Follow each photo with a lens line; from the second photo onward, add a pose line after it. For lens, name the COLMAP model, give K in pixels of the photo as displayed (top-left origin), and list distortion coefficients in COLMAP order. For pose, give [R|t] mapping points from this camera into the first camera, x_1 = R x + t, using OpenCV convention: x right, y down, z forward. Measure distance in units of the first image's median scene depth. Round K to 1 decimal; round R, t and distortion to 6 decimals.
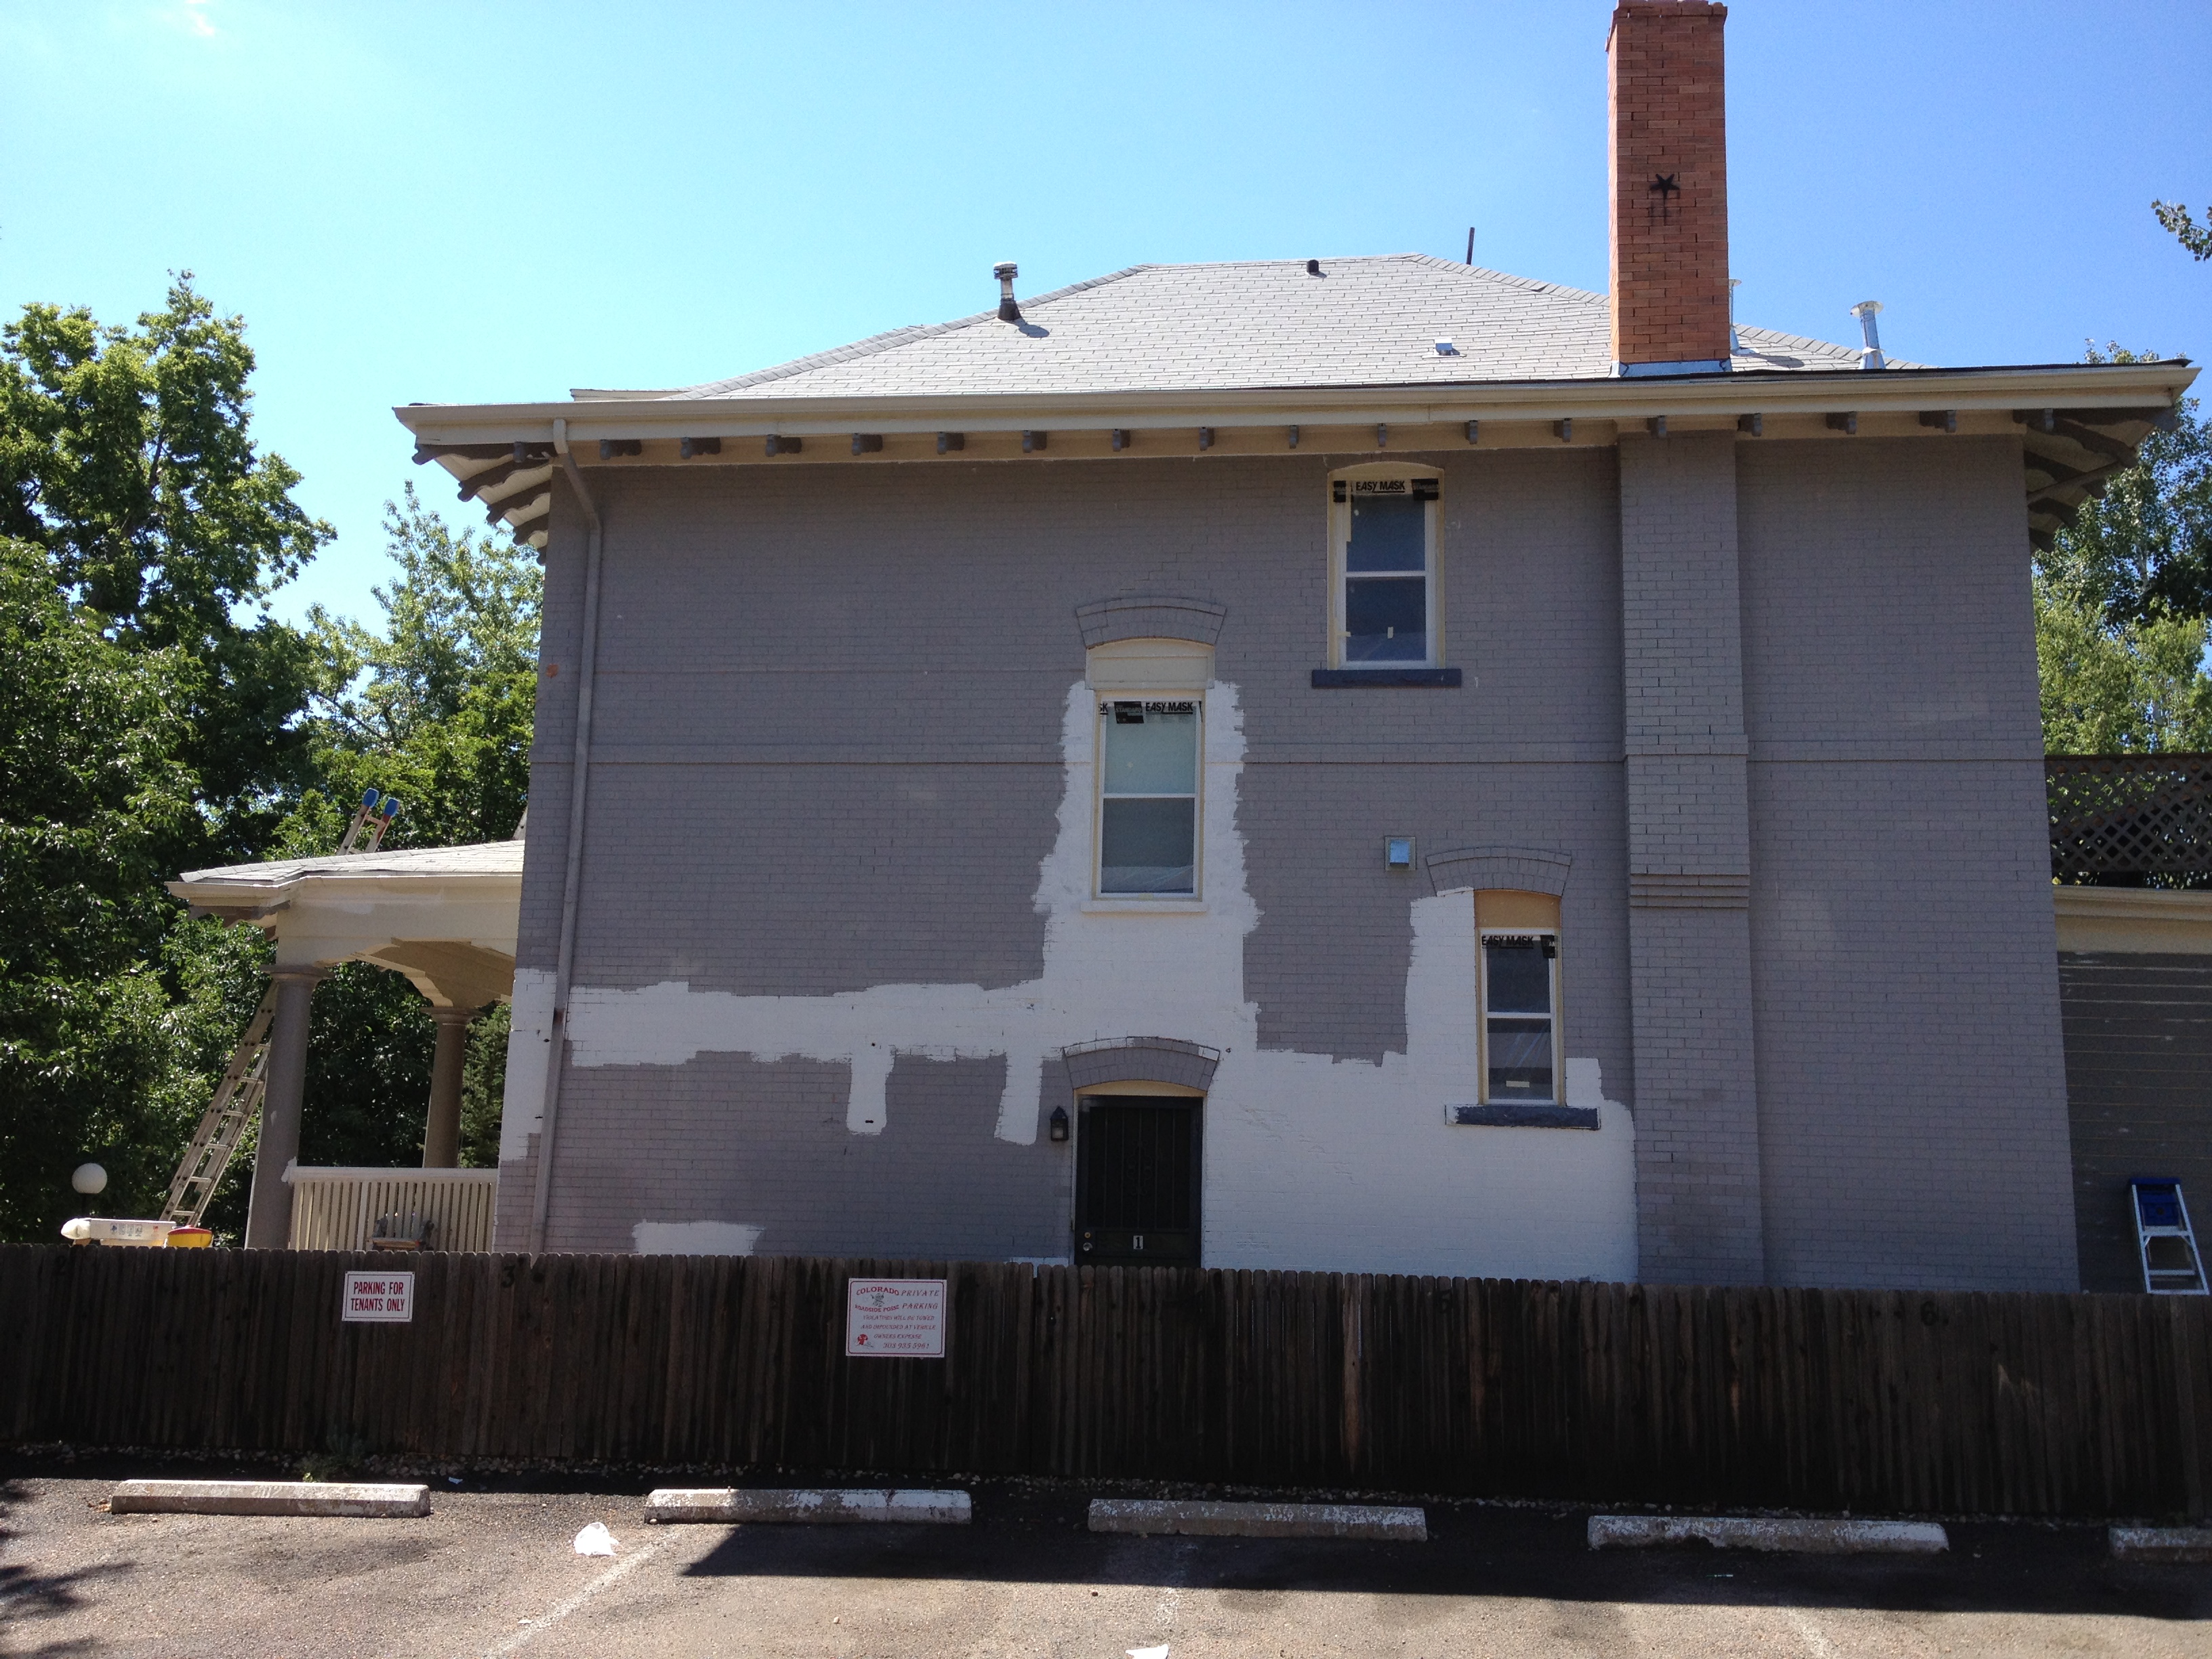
lens RADIAL K [[2154.4, 0, 1113.0], [0, 2154.4, 838.8], [0, 0, 1]] dist [0.124044, -0.250396]
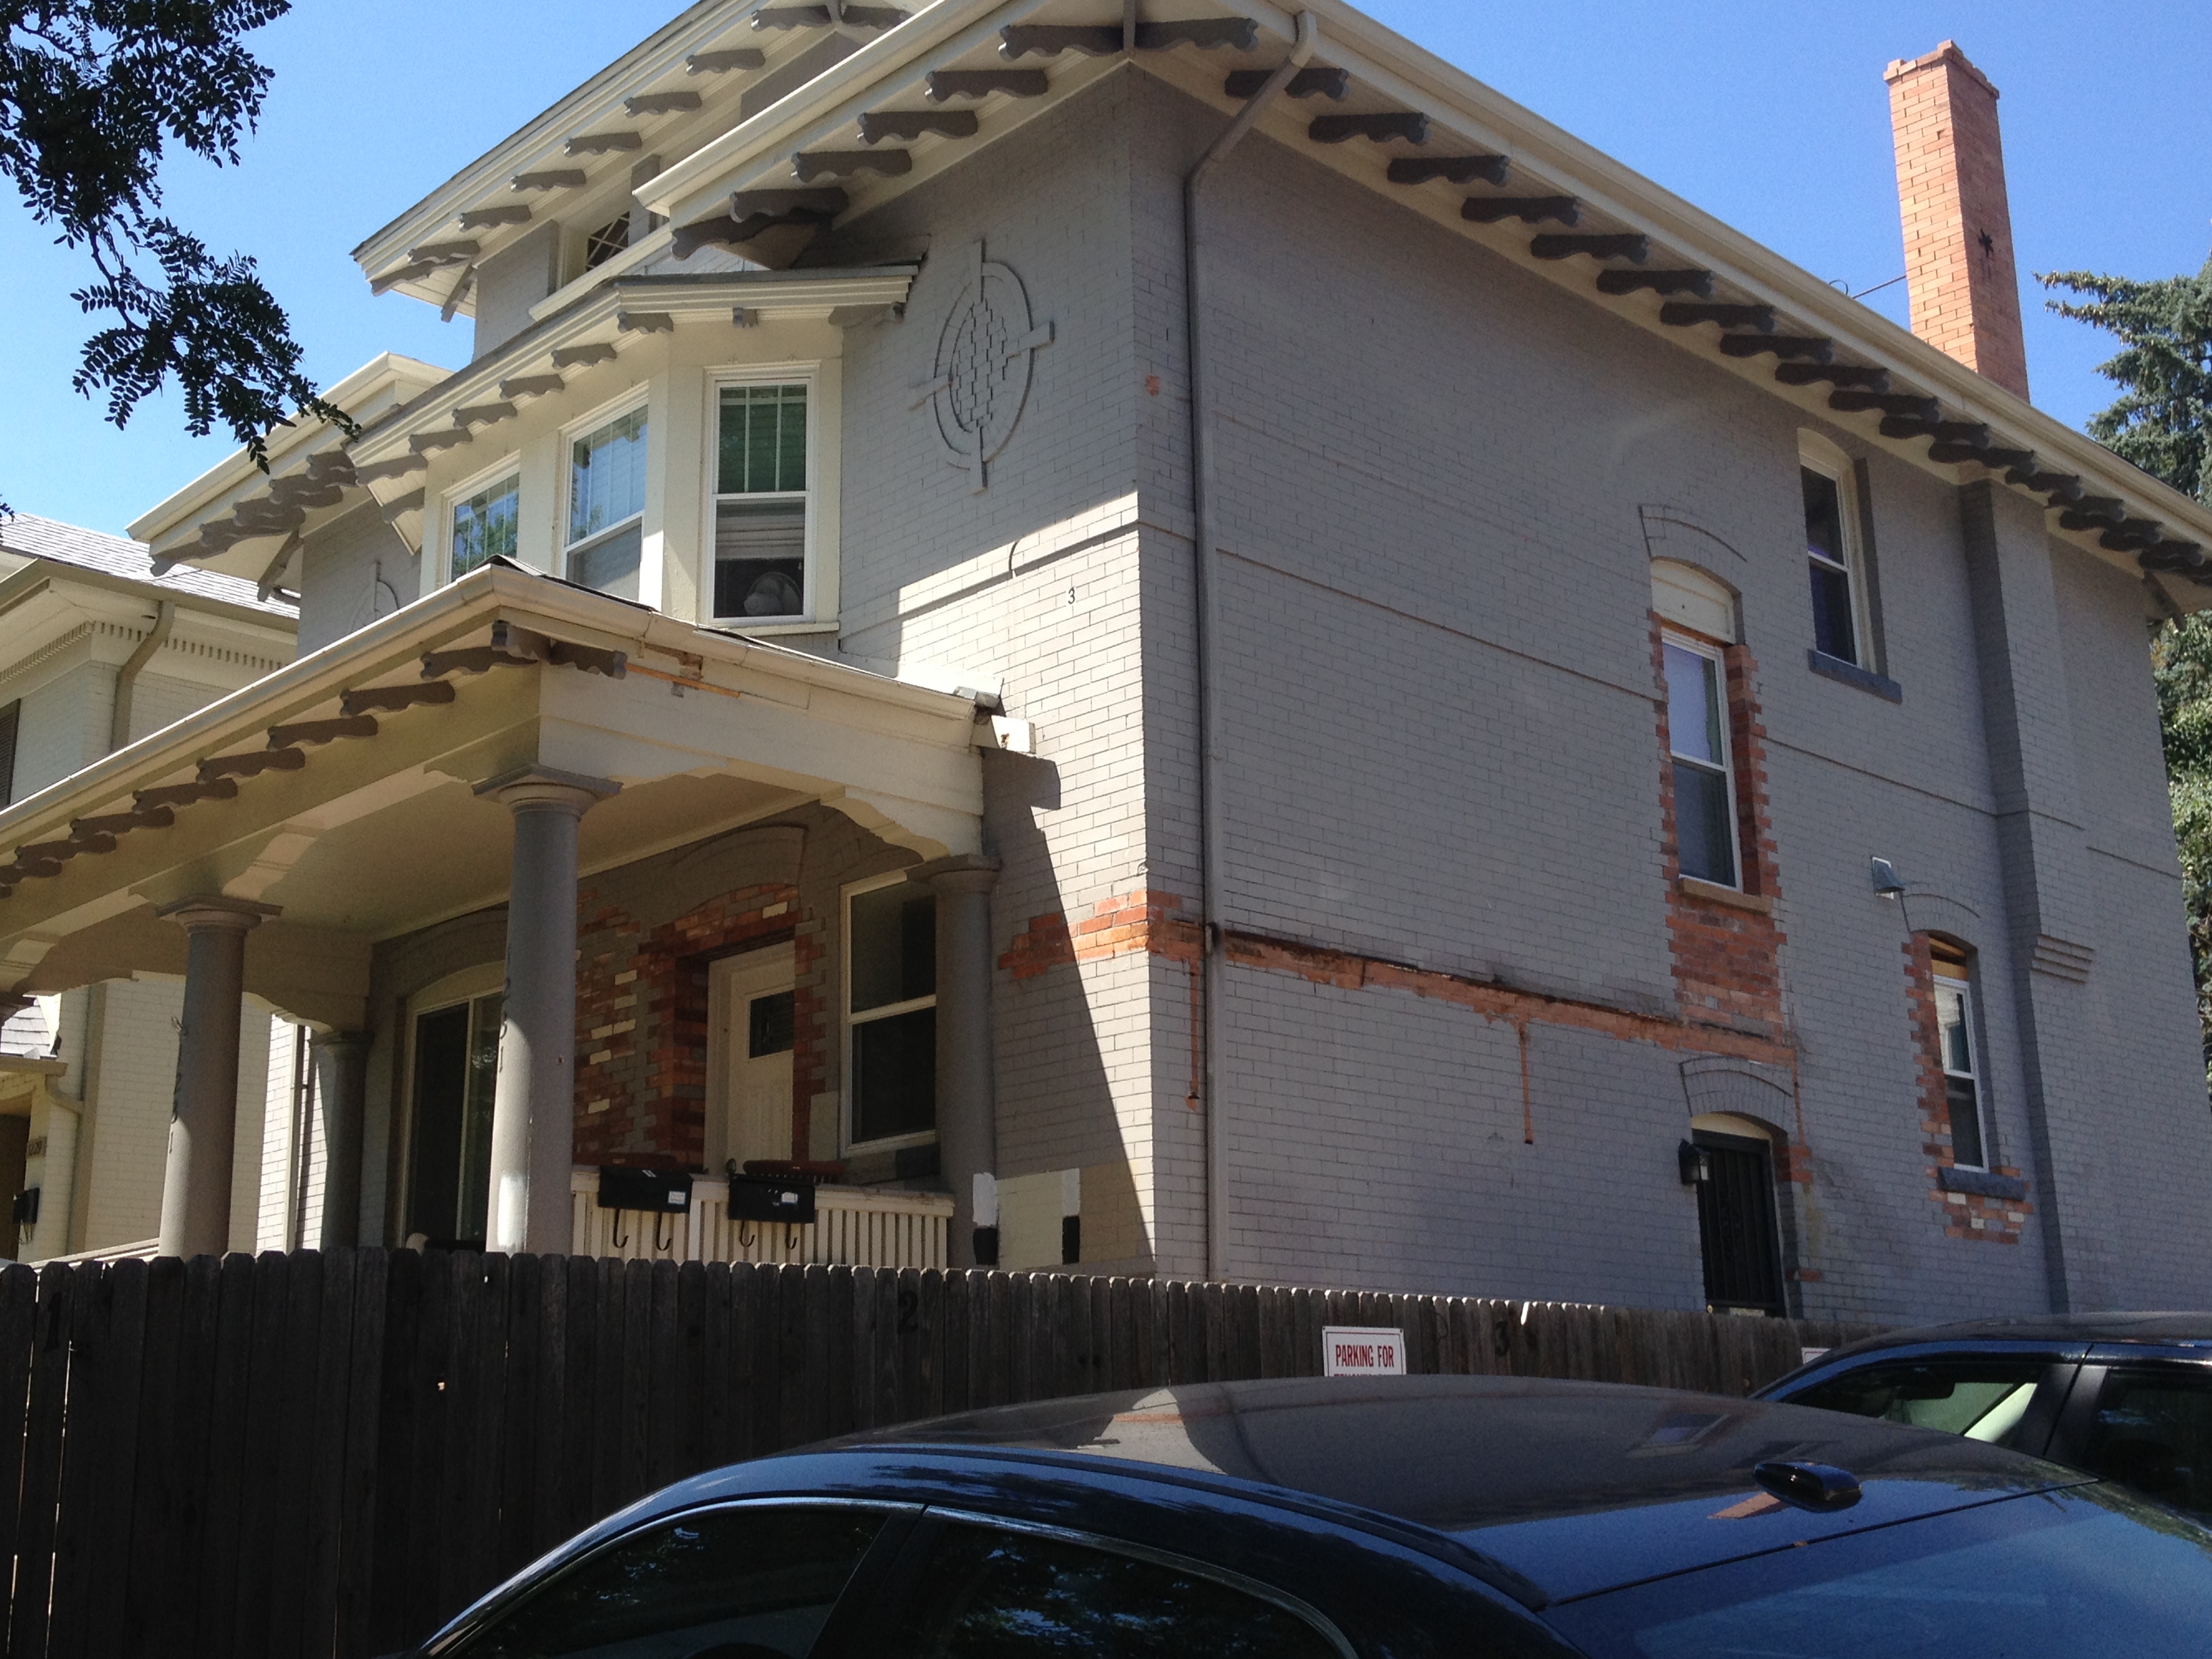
lens RADIAL K [[2510.3, 0, 1106.0], [0, 2510.3, 829.5], [0, 0, 1]] dist [0.135422, -0.335151]
pose [[0.632529, 0.161010, 0.757616, -0.835518], [-0.115205, 0.986832, -0.113539, 0.138697], [-0.765921, -0.015465, 0.642749, 0.573880]]
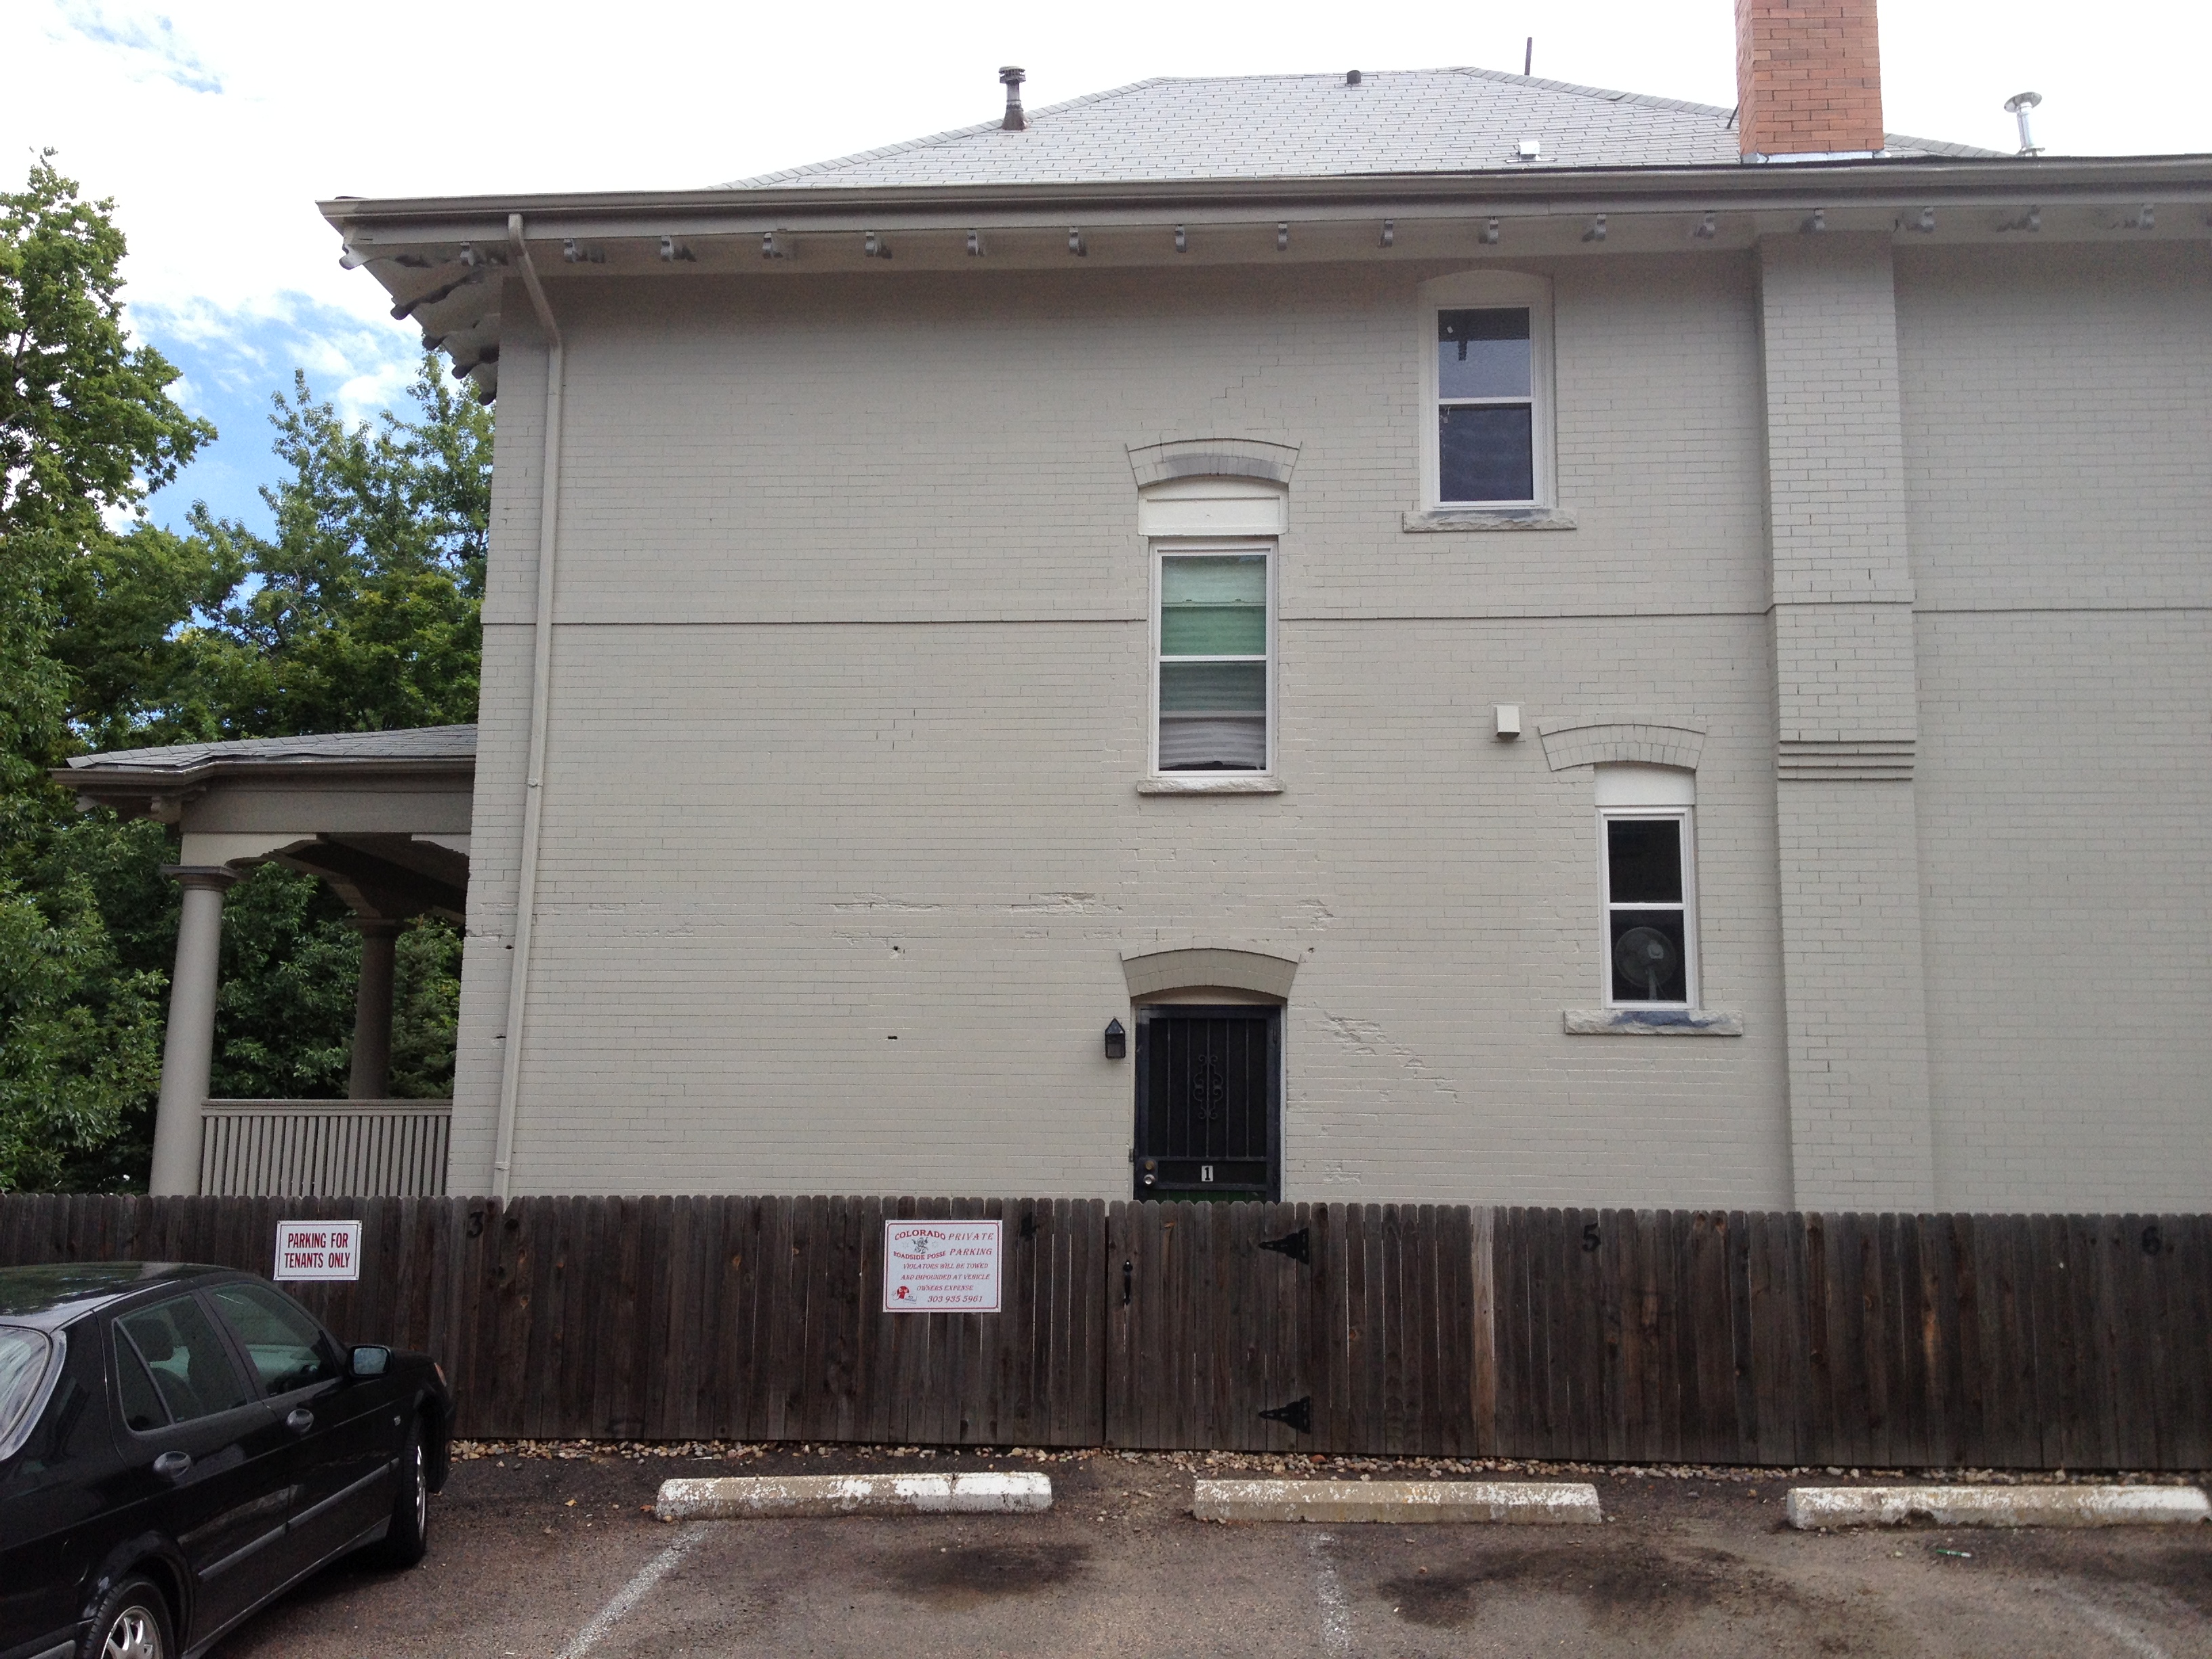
lens RADIAL K [[2108.0, 0, 1098.9], [0, 2108.0, 815.5], [0, 0, 1]] dist [0.110695, -0.183845]
pose [[0.998577, -0.006454, 0.052944, -0.074392], [0.005492, 0.999818, 0.018292, 0.027821], [-0.053052, -0.017975, 0.998430, 0.159632]]
